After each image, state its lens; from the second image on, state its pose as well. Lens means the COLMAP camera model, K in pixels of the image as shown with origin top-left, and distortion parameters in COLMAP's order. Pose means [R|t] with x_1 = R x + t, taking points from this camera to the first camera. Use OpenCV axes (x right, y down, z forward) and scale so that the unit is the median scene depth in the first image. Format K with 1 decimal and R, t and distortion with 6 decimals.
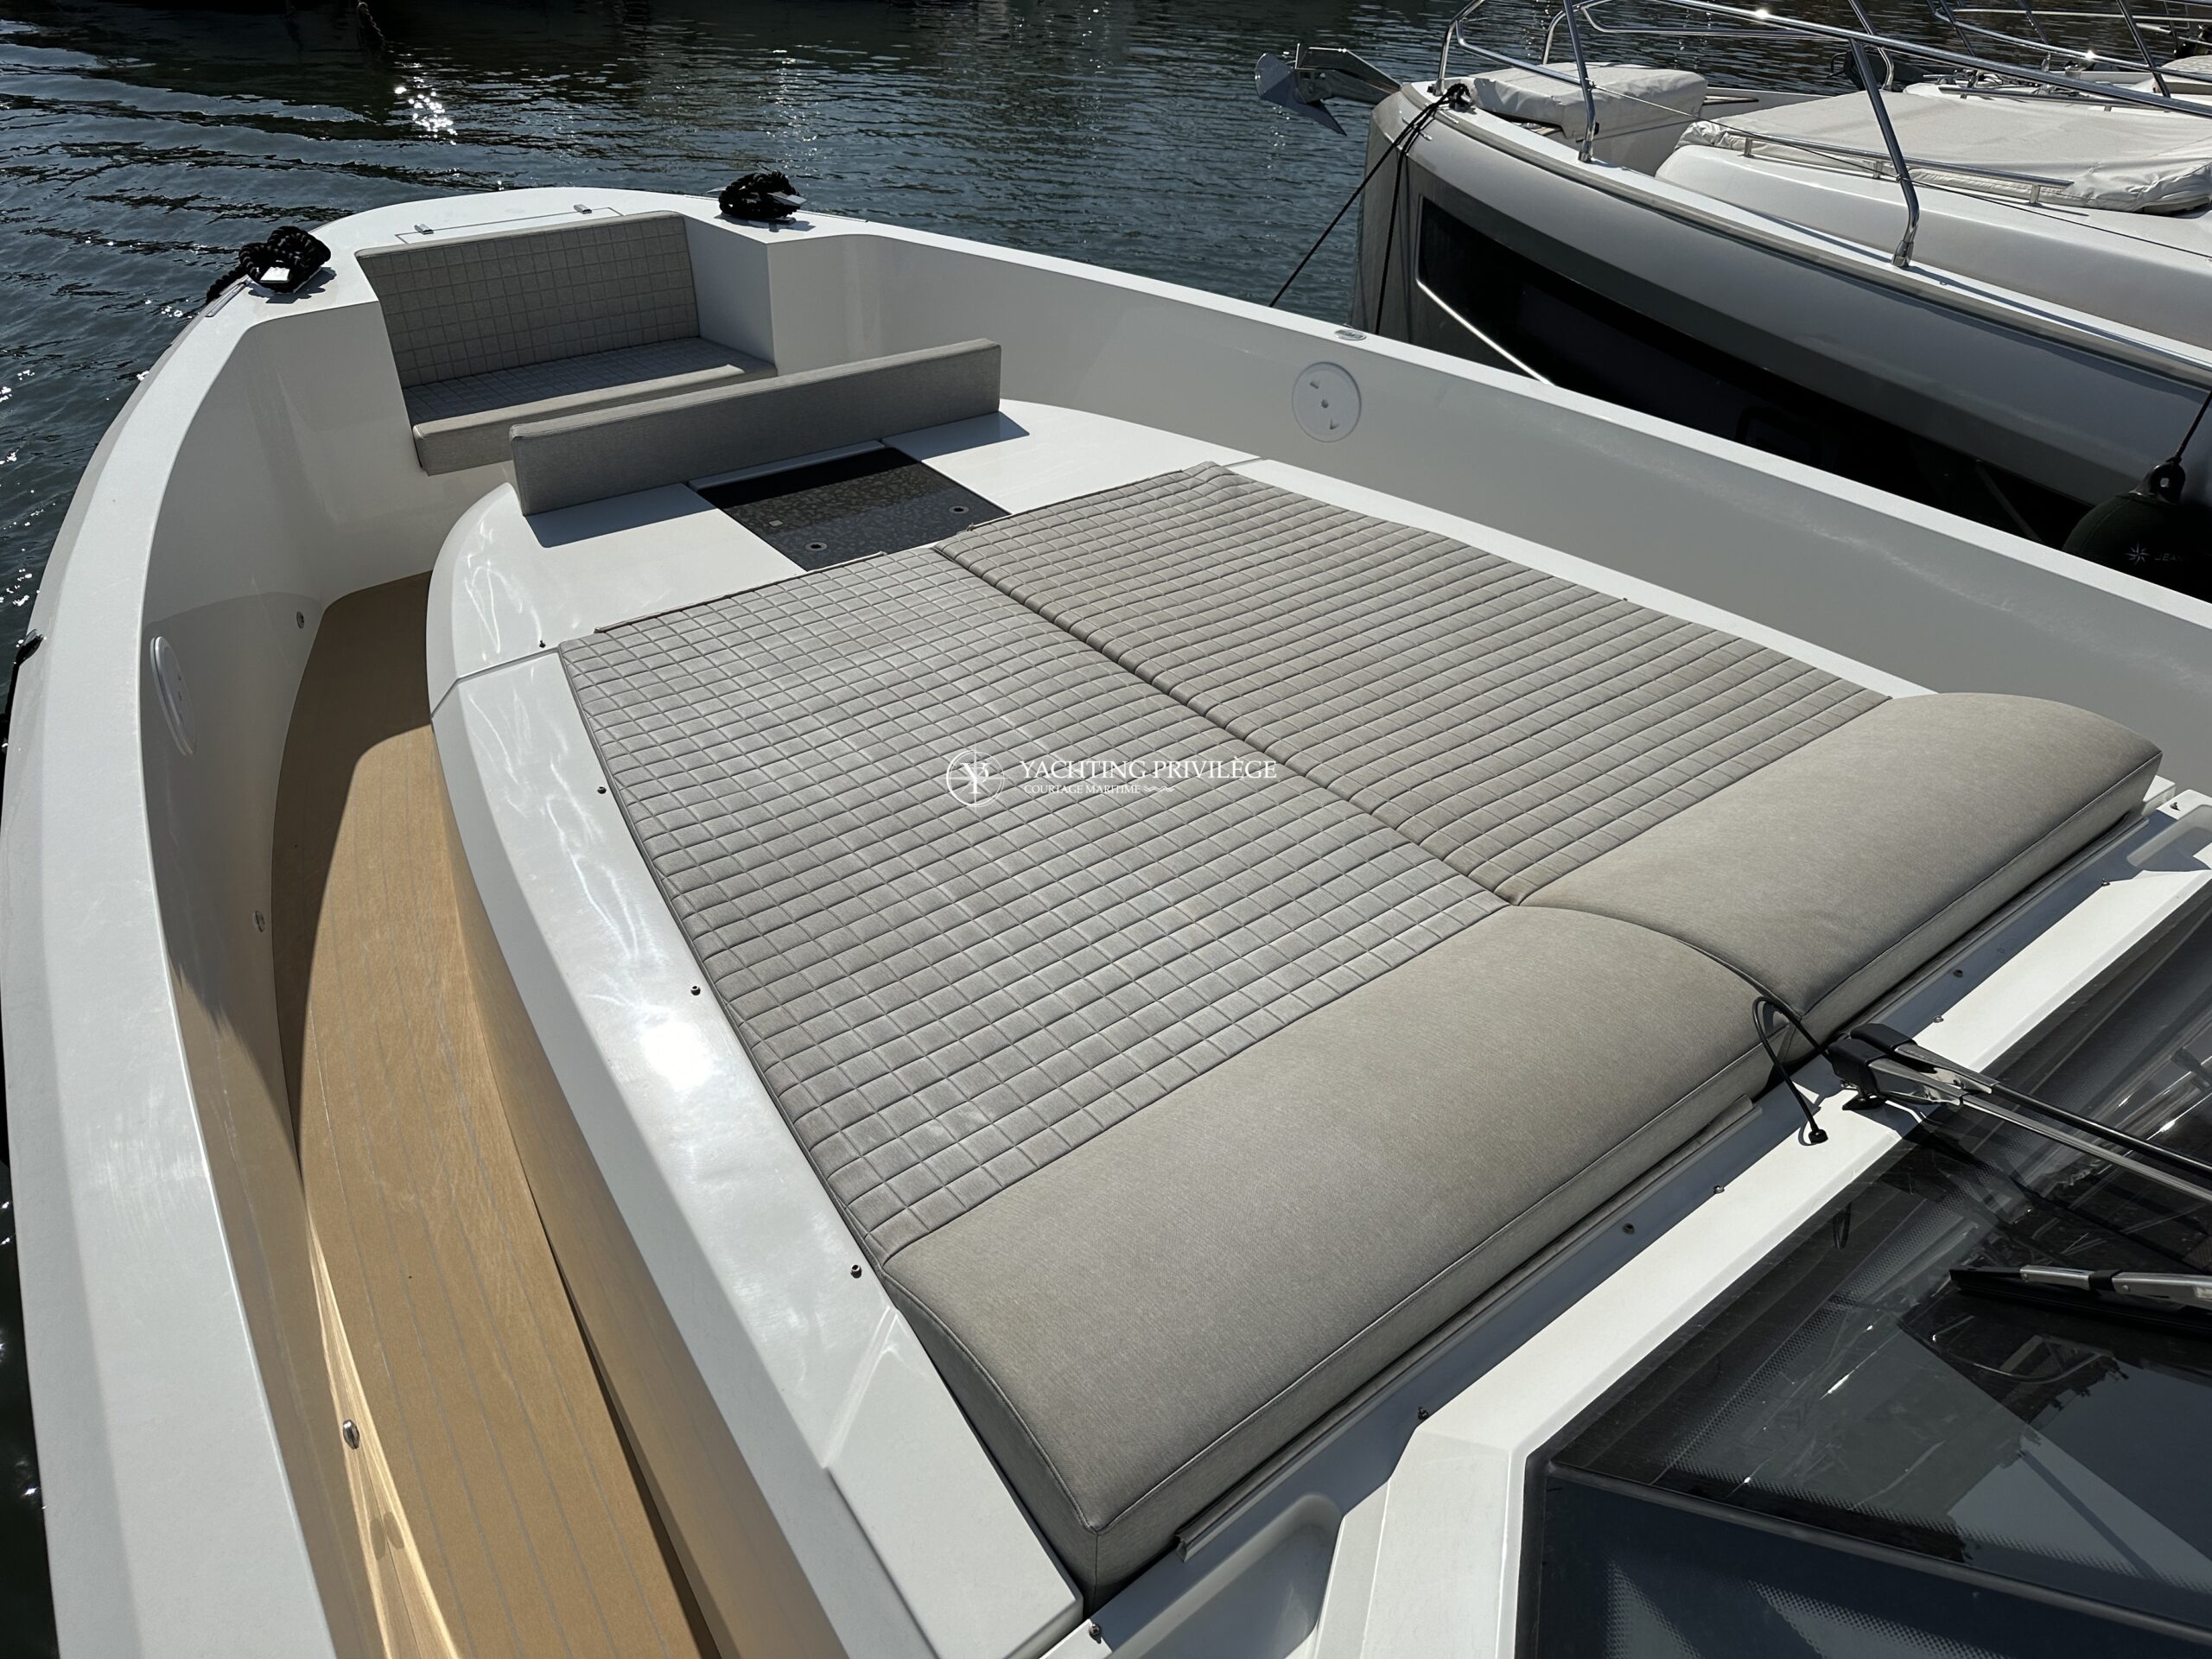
lens RADIAL K [[1562.0, 0, 1108.0], [0, 1562.0, 863.3], [0, 0, 1]] dist [0.005549, -0.011413]
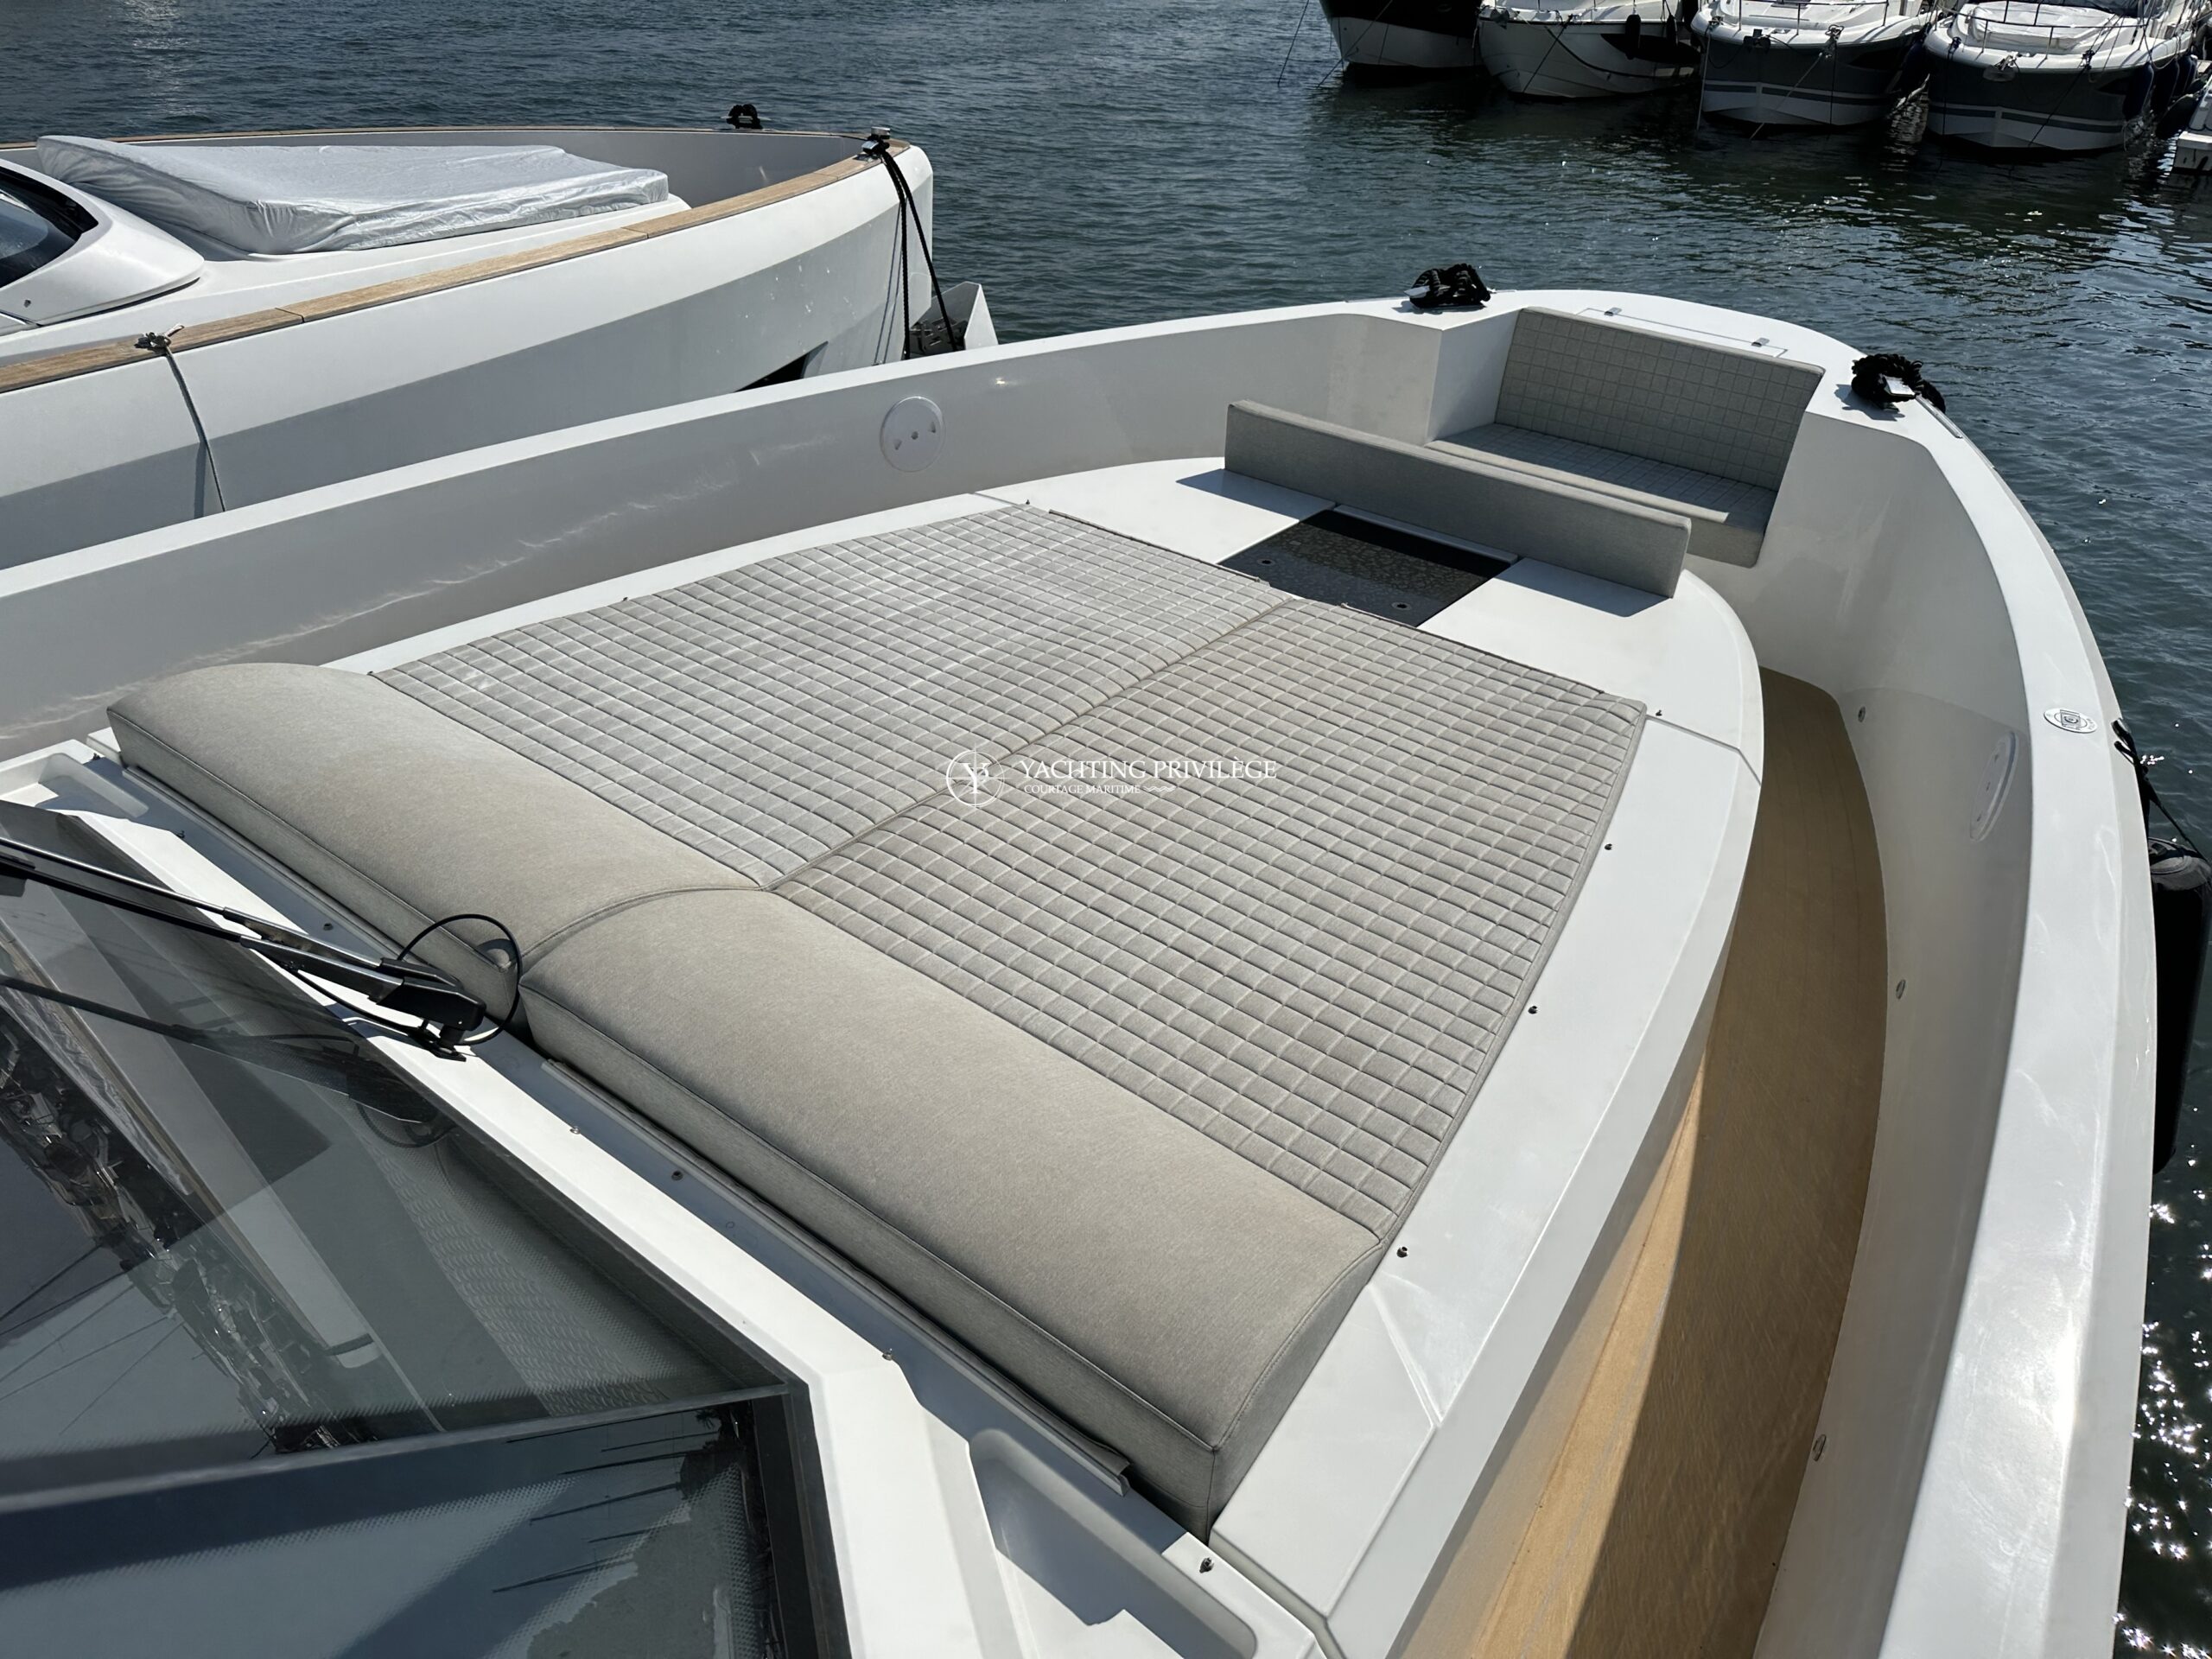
lens RADIAL K [[1518.5, 0, 1106.0], [0, 1518.5, 829.5], [0, 0, 1]] dist [-0.019376, 0.031579]
pose [[0.242624, 0.509102, -0.825802, 0.807218], [-0.585530, 0.755552, 0.293762, -0.314350], [0.773491, 0.412258, 0.481409, 0.460979]]
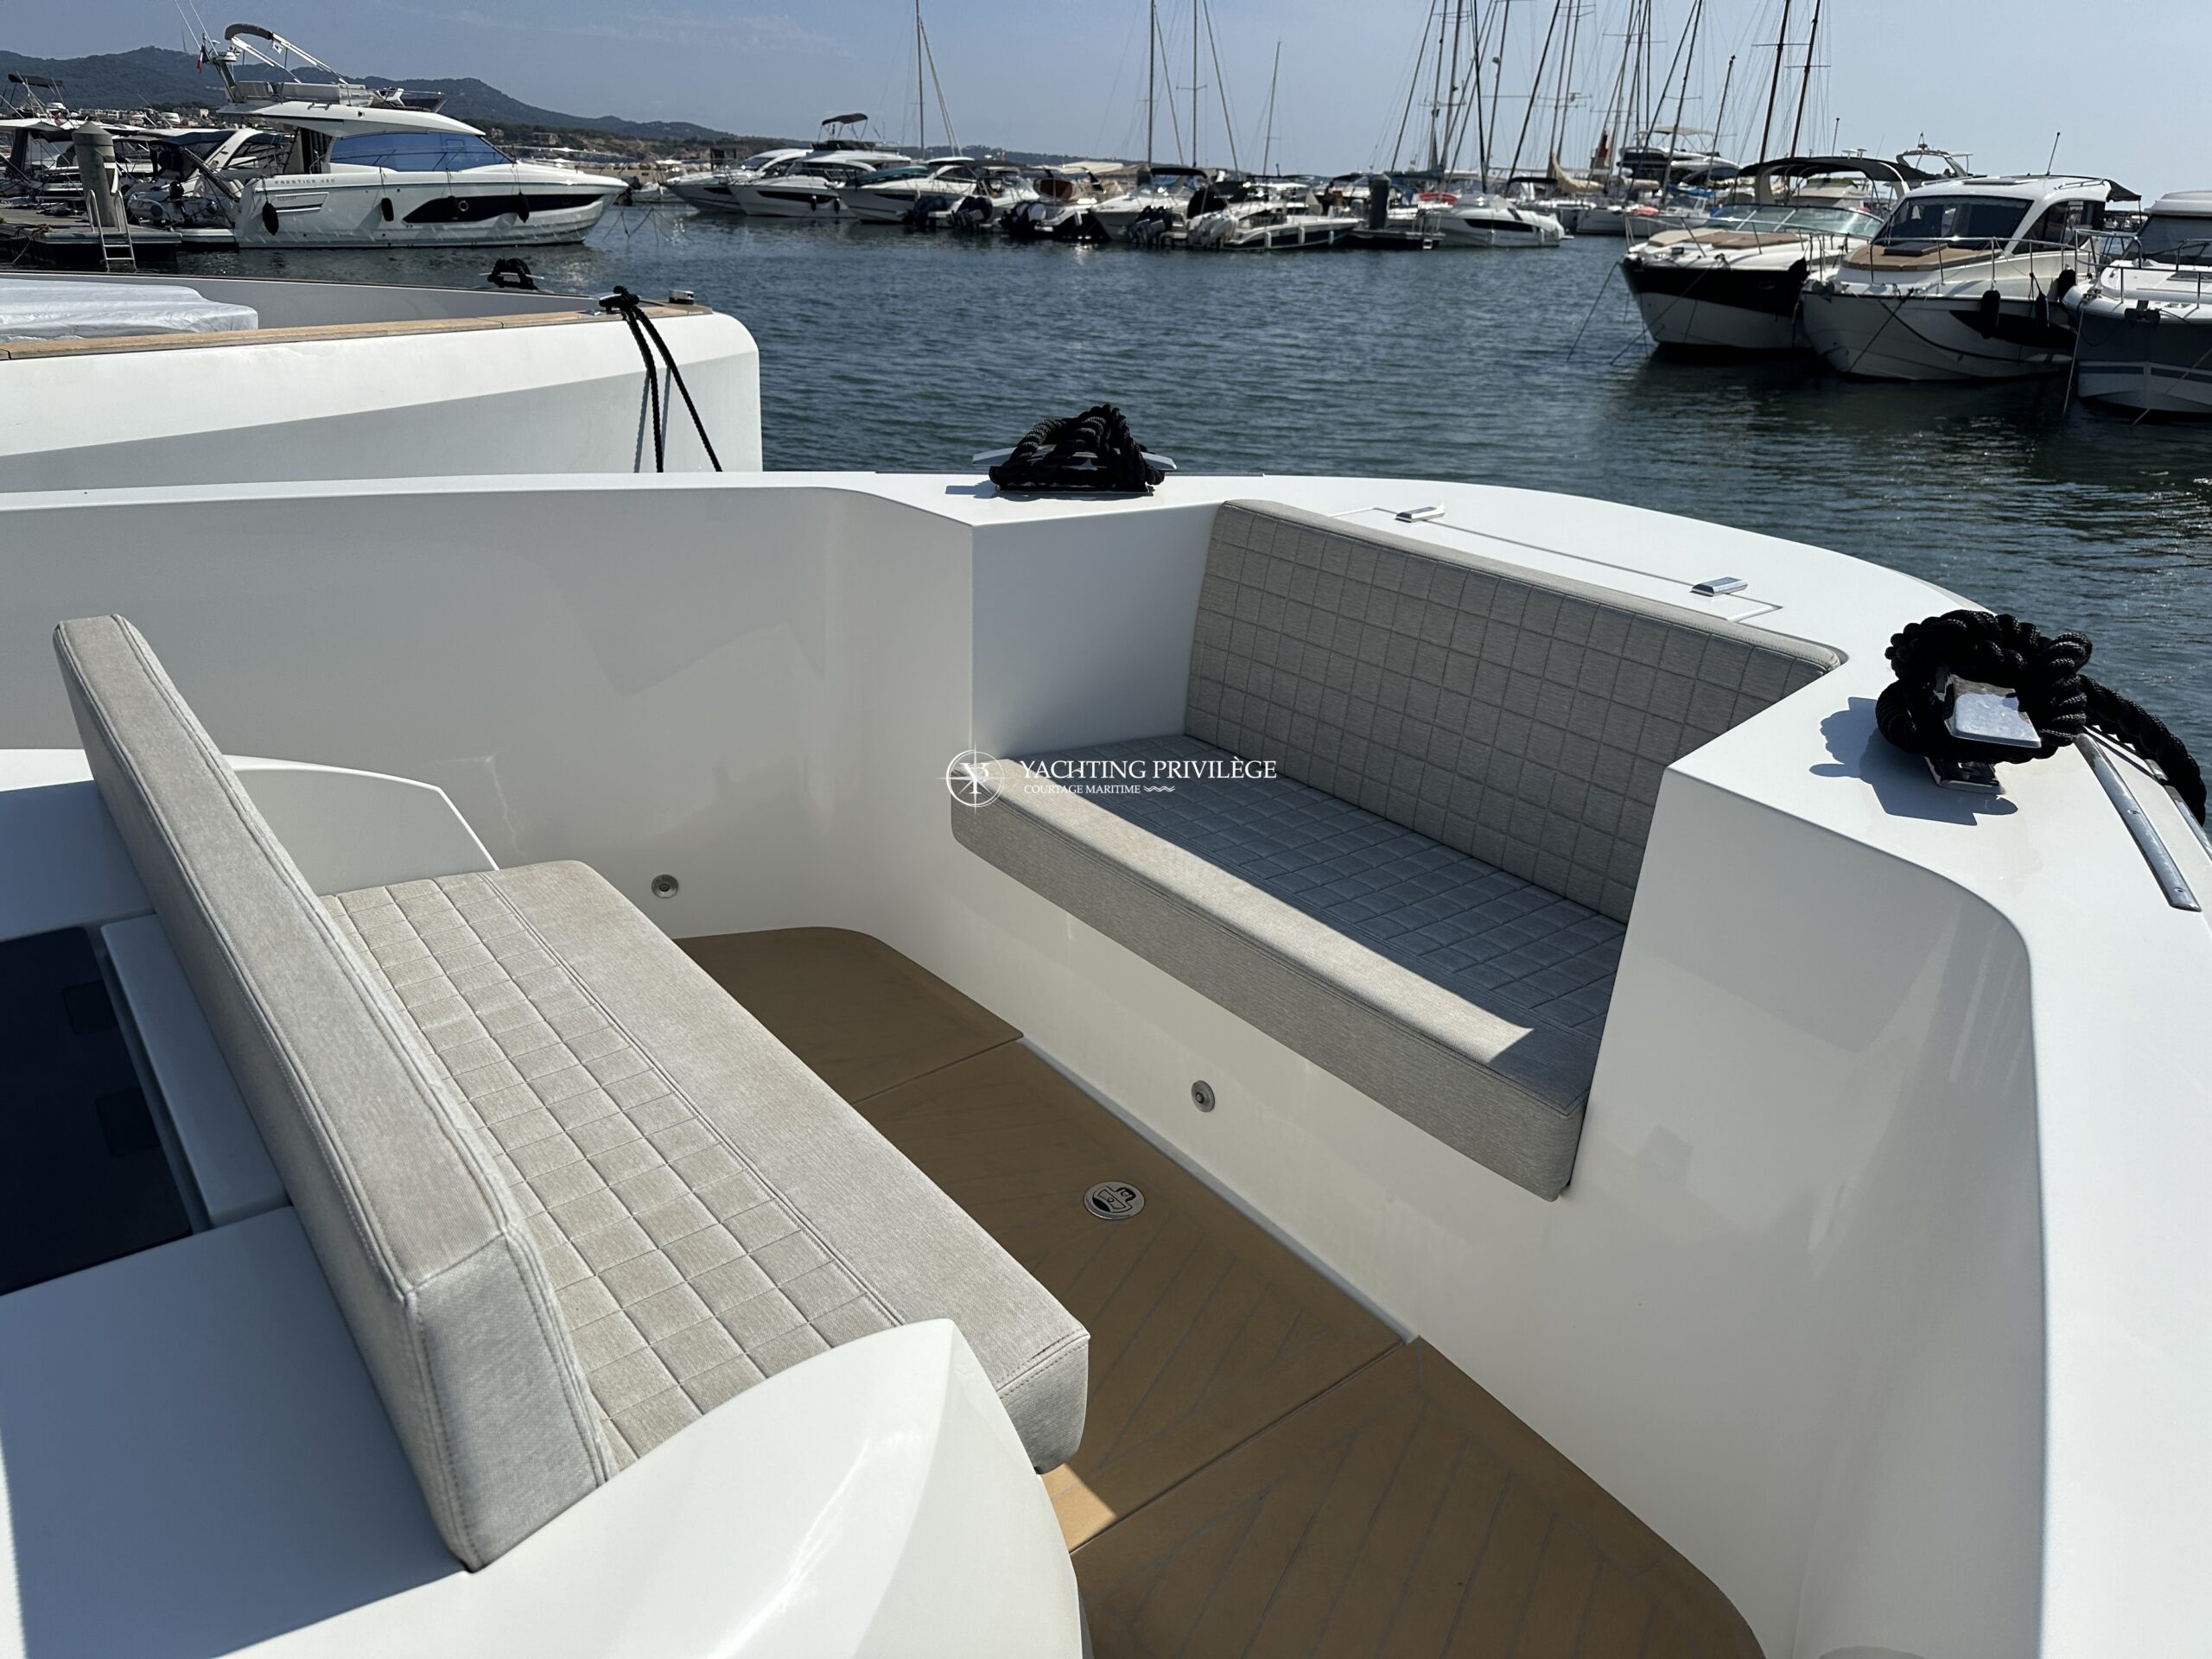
lens RADIAL K [[1520.3, 0, 1077.7], [0, 1520.3, 863.9], [0, 0, 1]] dist [-0.006141, -0.004184]
pose [[0.000385, 0.389064, -0.921211, 0.102884], [-0.597904, 0.738502, 0.311649, -0.564447], [0.801568, 0.550676, 0.232907, 1.177248]]
